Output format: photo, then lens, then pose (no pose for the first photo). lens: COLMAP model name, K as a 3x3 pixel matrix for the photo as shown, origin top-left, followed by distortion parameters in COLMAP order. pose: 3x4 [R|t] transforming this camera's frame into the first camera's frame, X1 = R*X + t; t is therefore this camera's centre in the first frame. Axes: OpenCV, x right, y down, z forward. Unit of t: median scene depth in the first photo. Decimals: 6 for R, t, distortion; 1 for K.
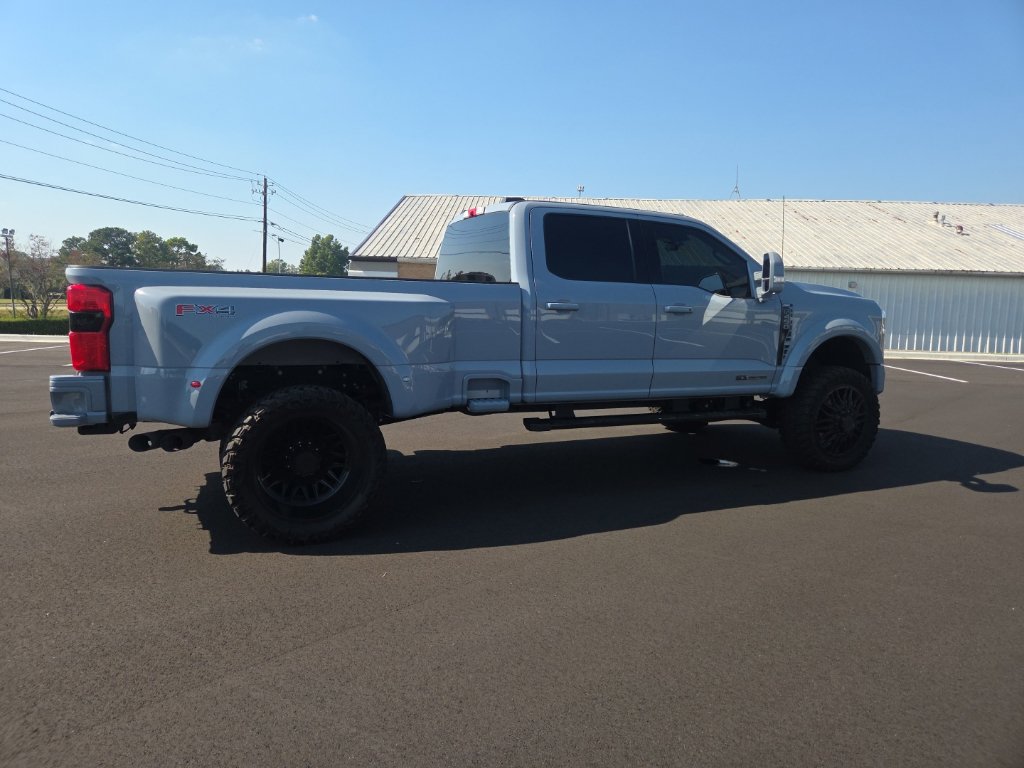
lens RADIAL K [[686.0, 0, 510.6], [0, 686.0, 376.6], [0, 0, 1]] dist [0.075247, -0.060779]
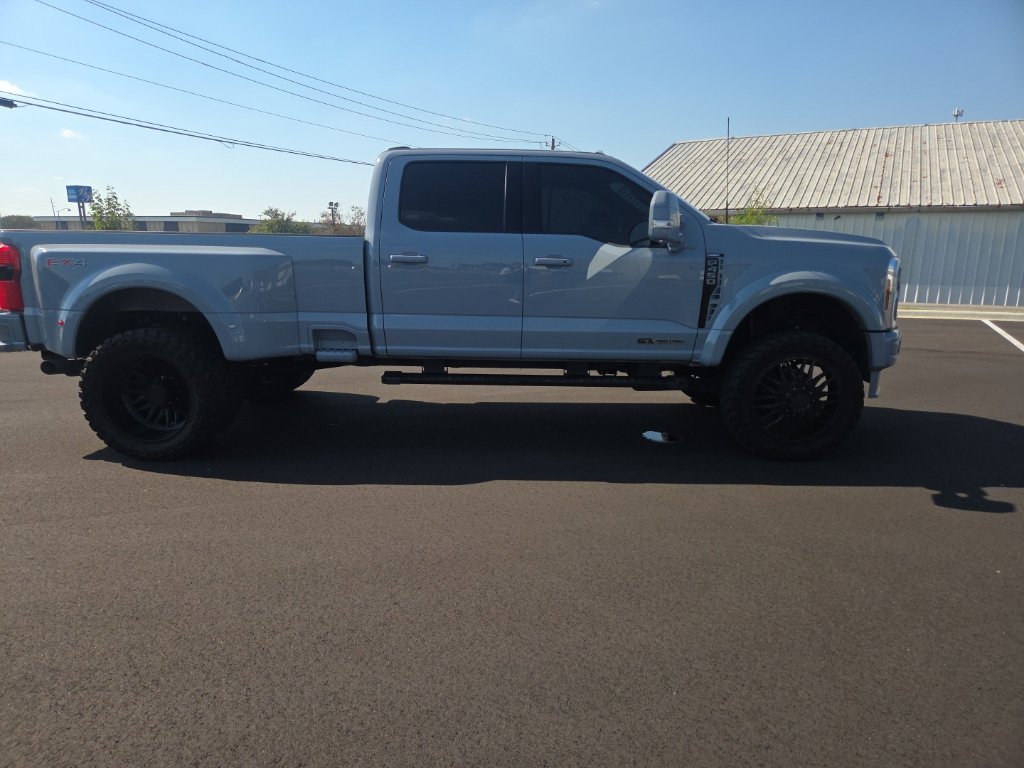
lens RADIAL K [[690.3, 0, 509.8], [0, 690.3, 402.8], [0, 0, 1]] dist [0.068745, -0.052639]
pose [[0.900246, 0.077746, -0.428385, 0.582833], [-0.036689, 0.993974, 0.103292, -0.004834], [0.433834, -0.077271, 0.897673, 0.139693]]
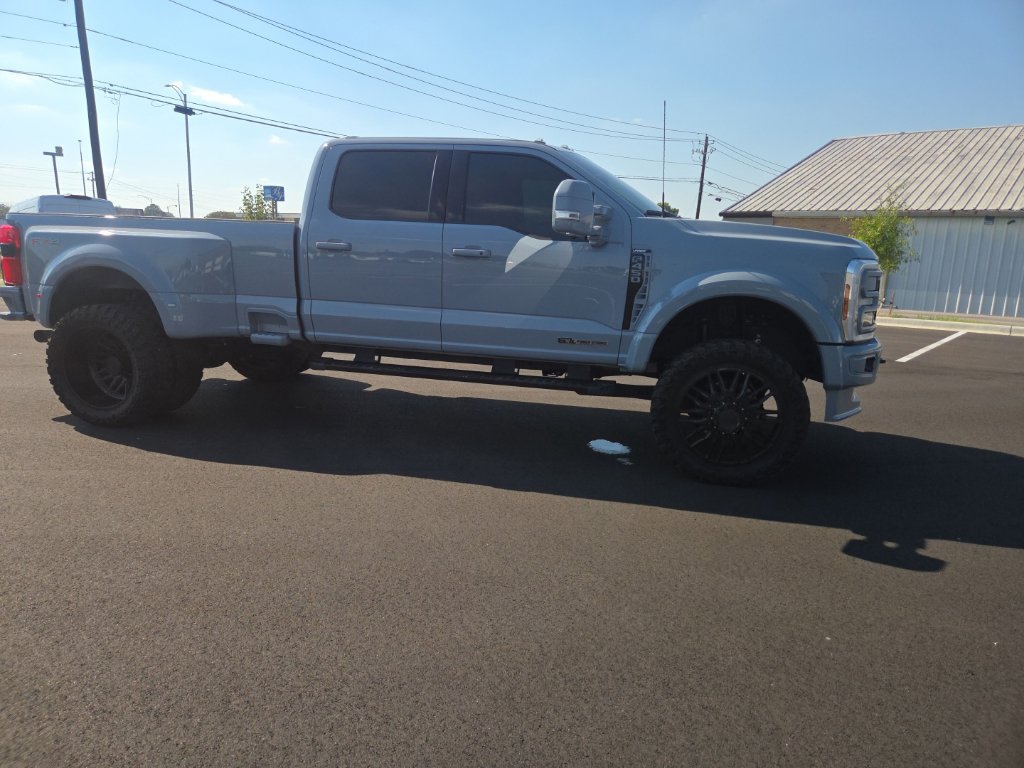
lens RADIAL K [[693.9, 0, 511.3], [0, 693.9, 386.5], [0, 0, 1]] dist [0.070690, -0.060194]
pose [[0.779898, 0.125088, -0.613280, 0.823414], [-0.085834, 0.991944, 0.093169, -0.015649], [0.619993, -0.020022, 0.784352, 0.330134]]
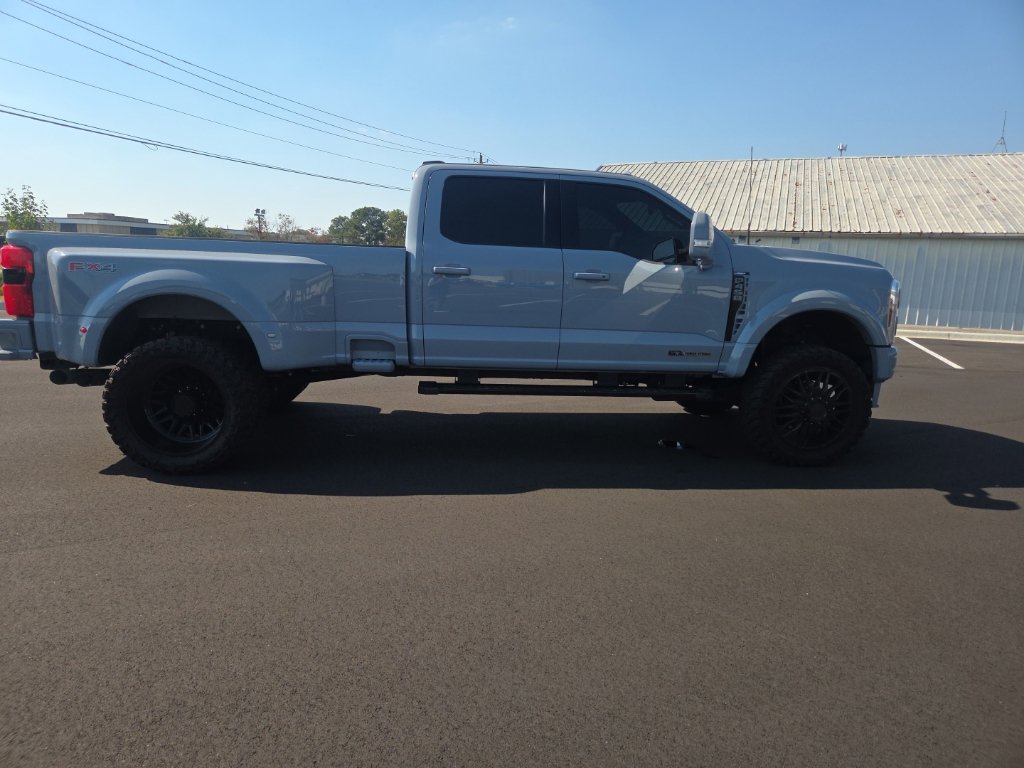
lens RADIAL K [[689.5, 0, 511.9], [0, 689.5, 387.8], [0, 0, 1]] dist [0.078150, -0.063234]
pose [[0.946125, 0.062232, -0.317767, 0.439509], [-0.045668, 0.997194, 0.059318, 0.003108], [0.320566, -0.041610, 0.946312, 0.065569]]
